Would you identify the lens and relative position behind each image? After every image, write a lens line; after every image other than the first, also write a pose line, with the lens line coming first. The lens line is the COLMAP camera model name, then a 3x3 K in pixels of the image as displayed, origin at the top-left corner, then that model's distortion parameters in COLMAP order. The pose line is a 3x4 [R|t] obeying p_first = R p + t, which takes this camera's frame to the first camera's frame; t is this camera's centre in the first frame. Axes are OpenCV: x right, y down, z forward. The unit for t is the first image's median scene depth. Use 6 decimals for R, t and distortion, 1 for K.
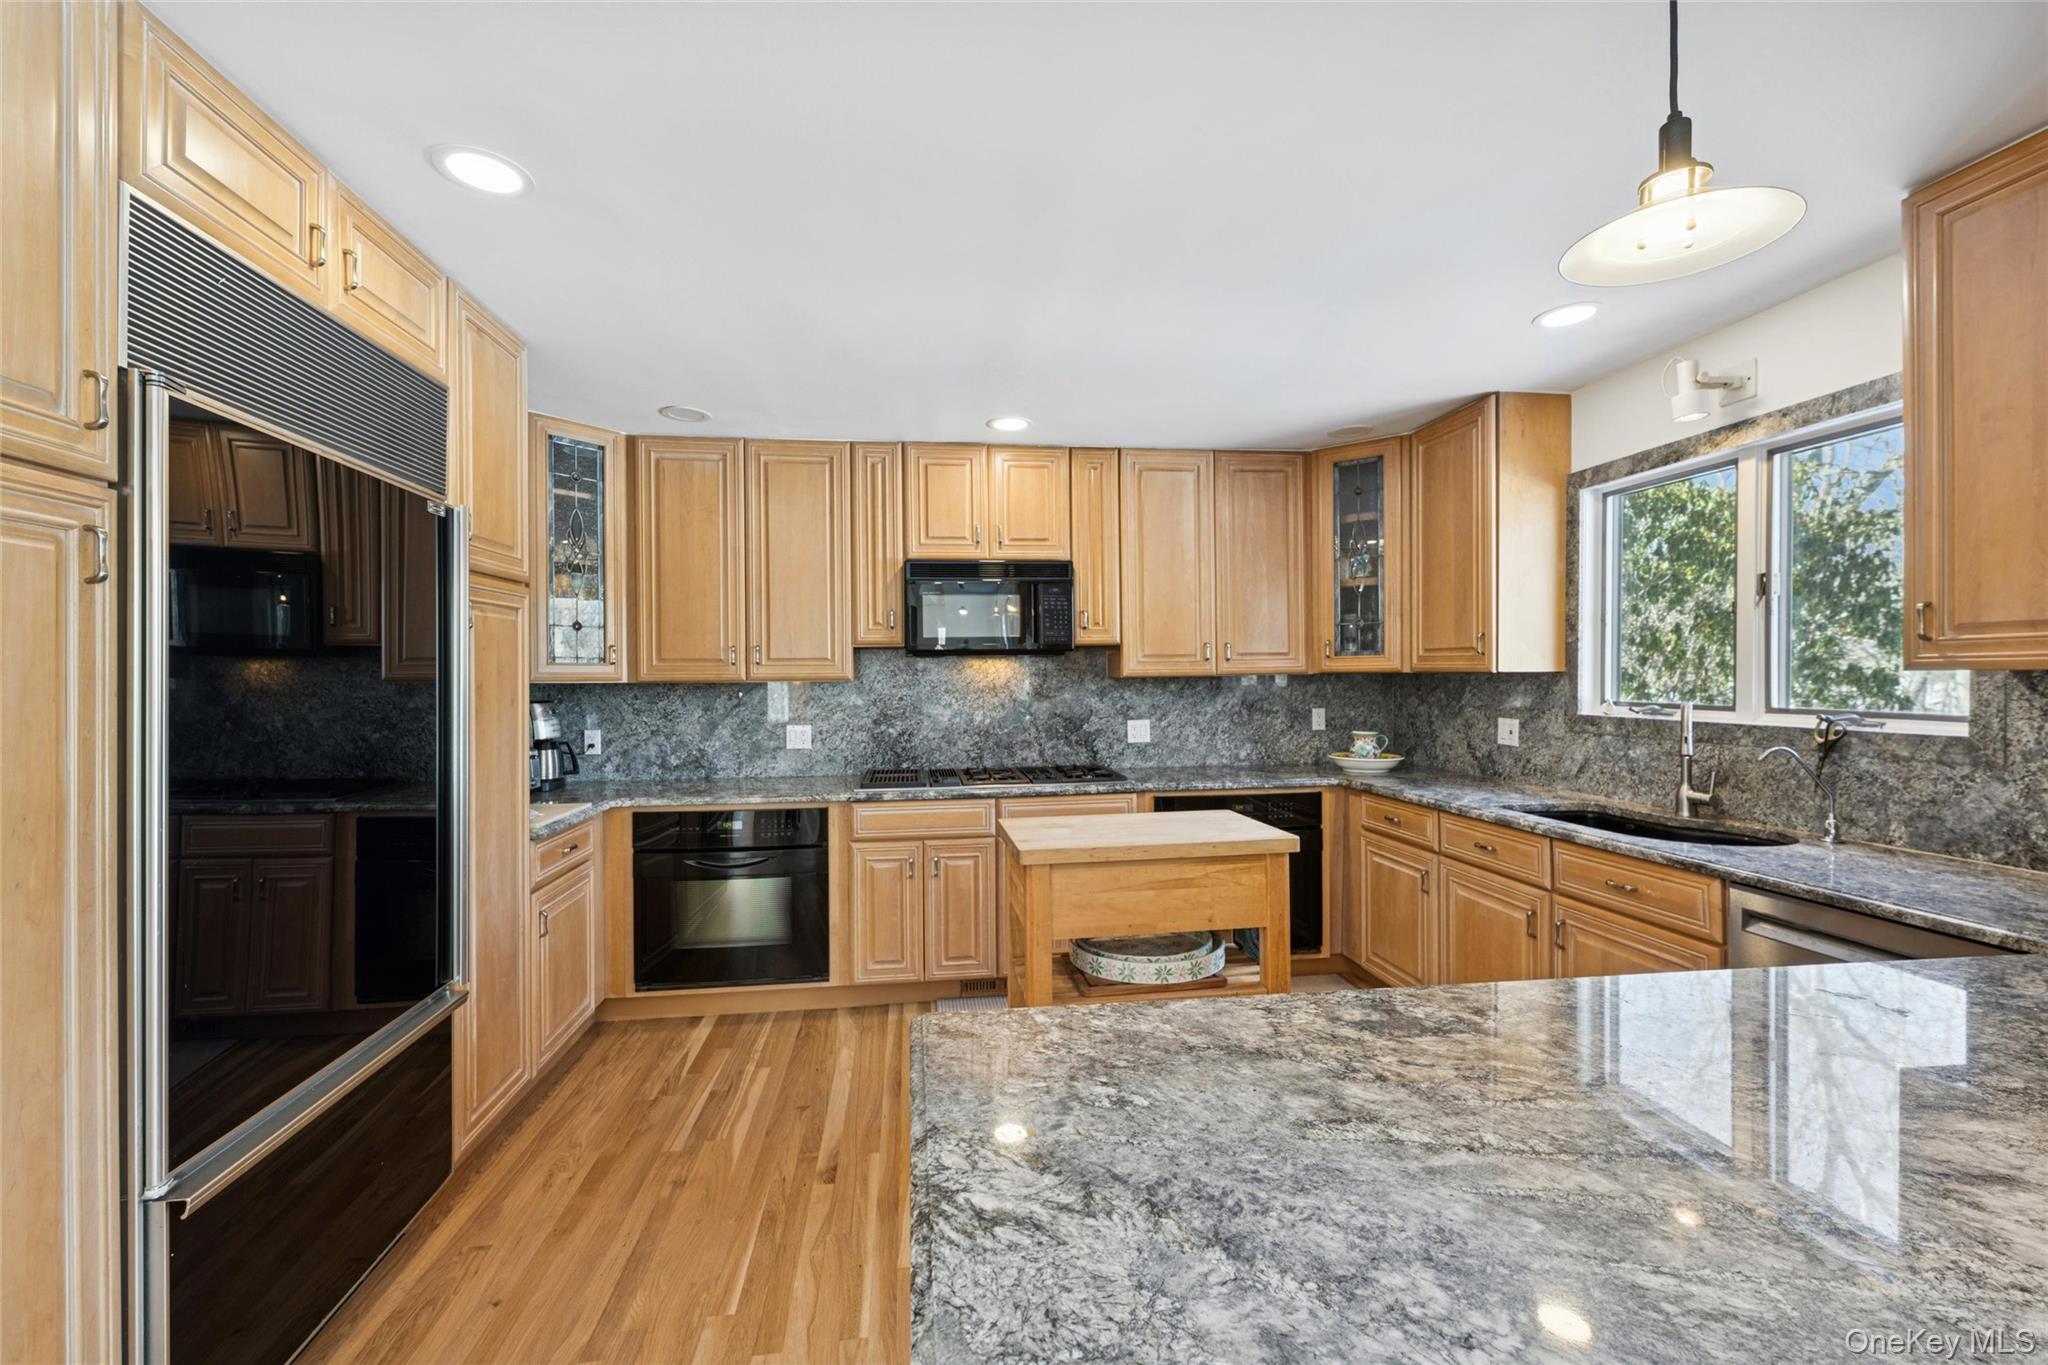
lens RADIAL K [[833.7, 0, 1020.5], [0, 833.7, 681.7], [0, 0, 1]] dist [0.000148, -0.000125]
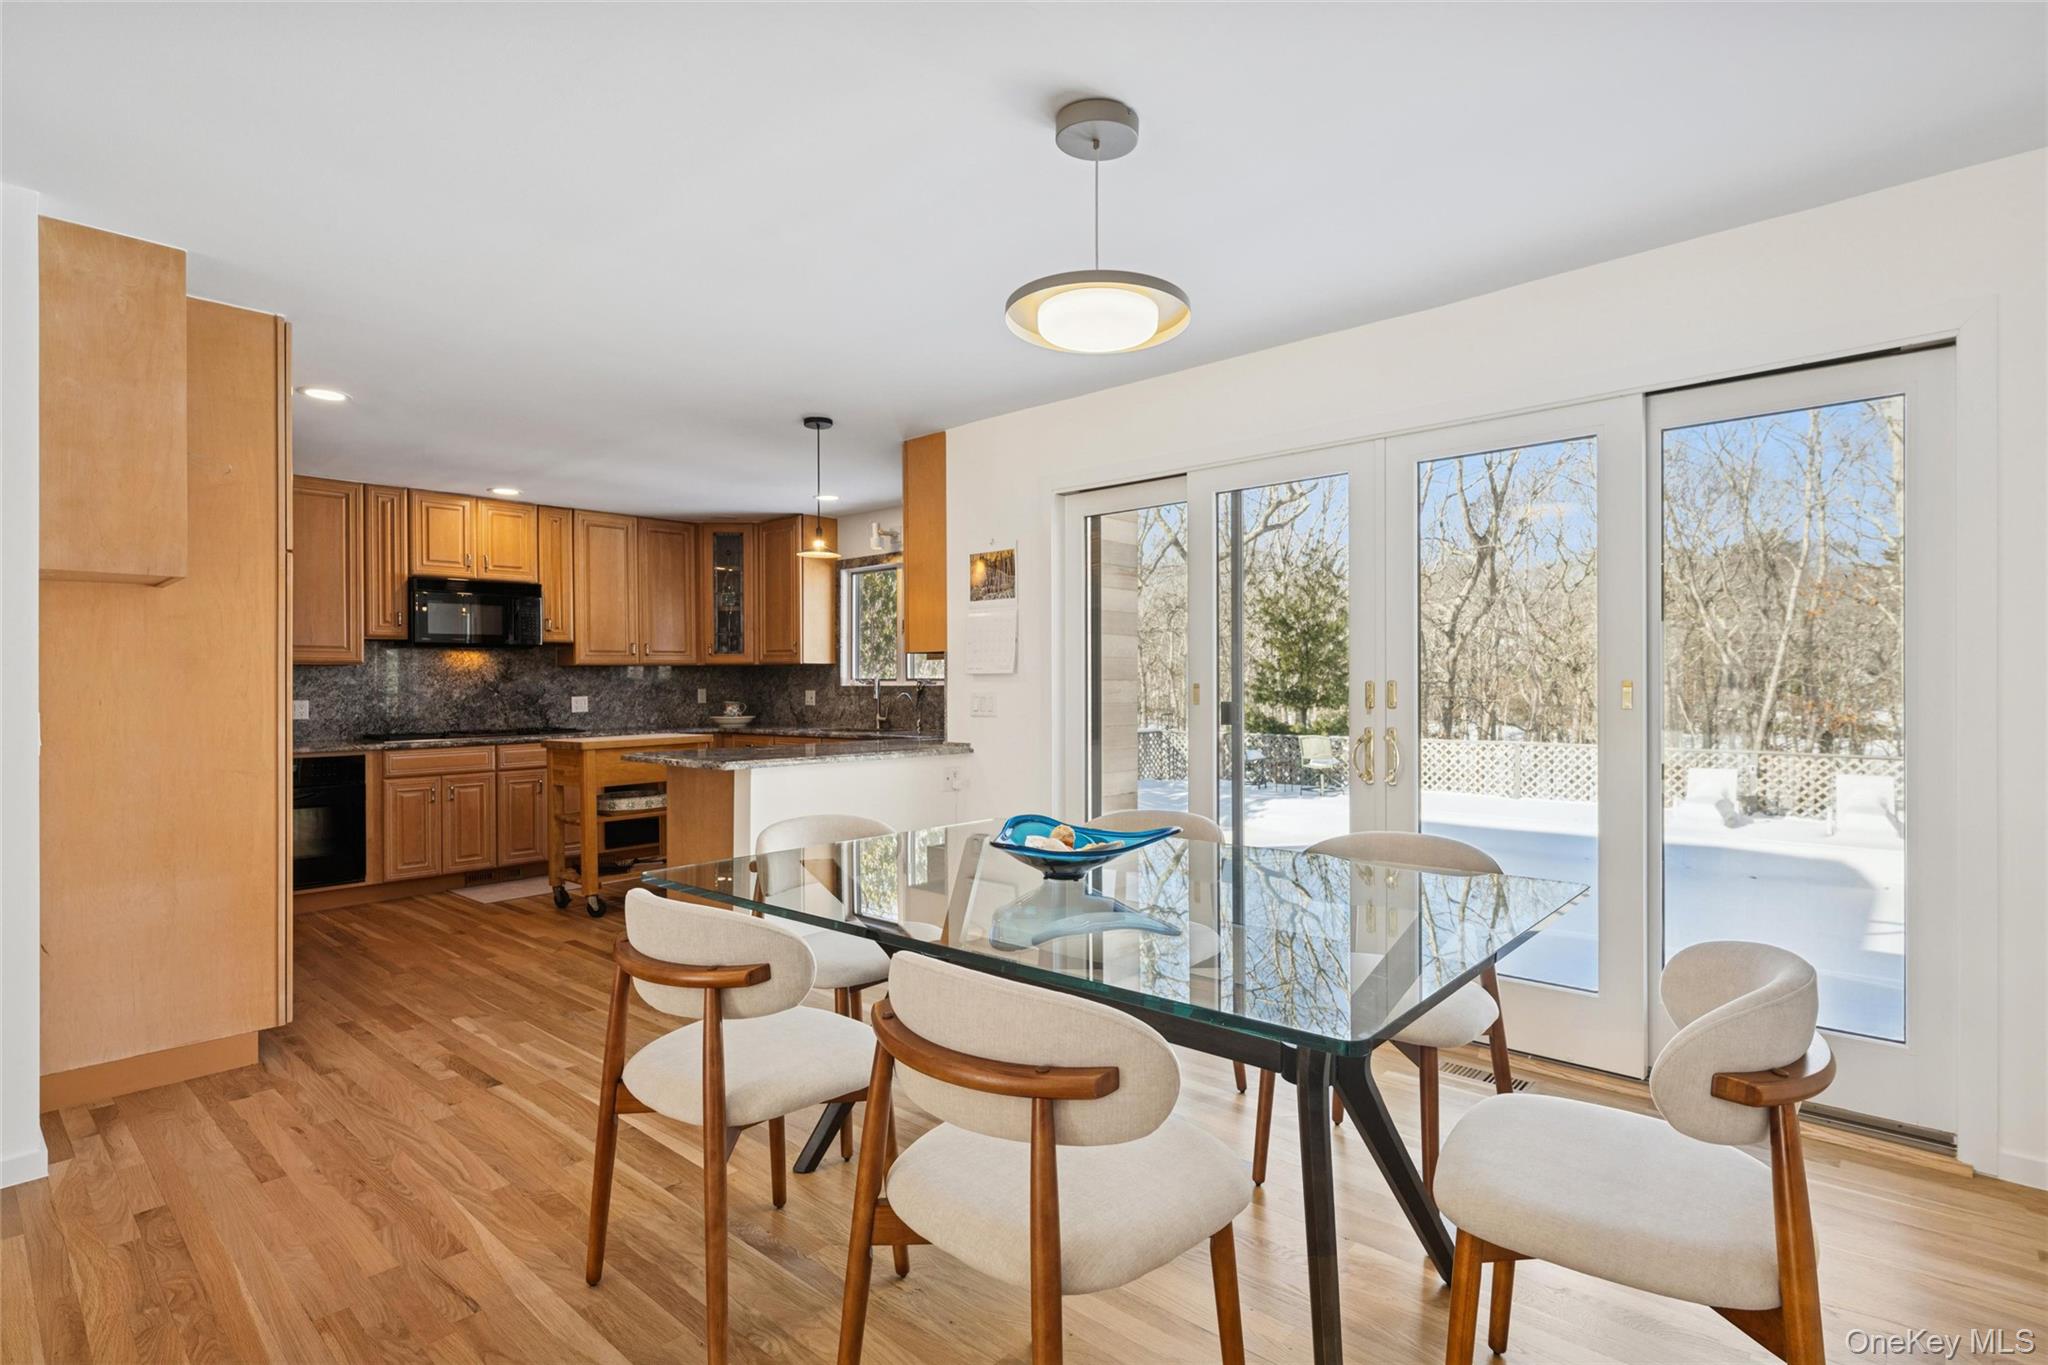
lens RADIAL K [[991.9, 0, 1024.8], [0, 991.9, 686.1], [0, 0, 1]] dist [-0.003164, 0.000197]
pose [[0.761111, 0.000849, 0.648621, -0.462585], [0.004809, 0.999964, -0.006951, 0.053881], [-0.648604, 0.008410, 0.761080, -0.954497]]
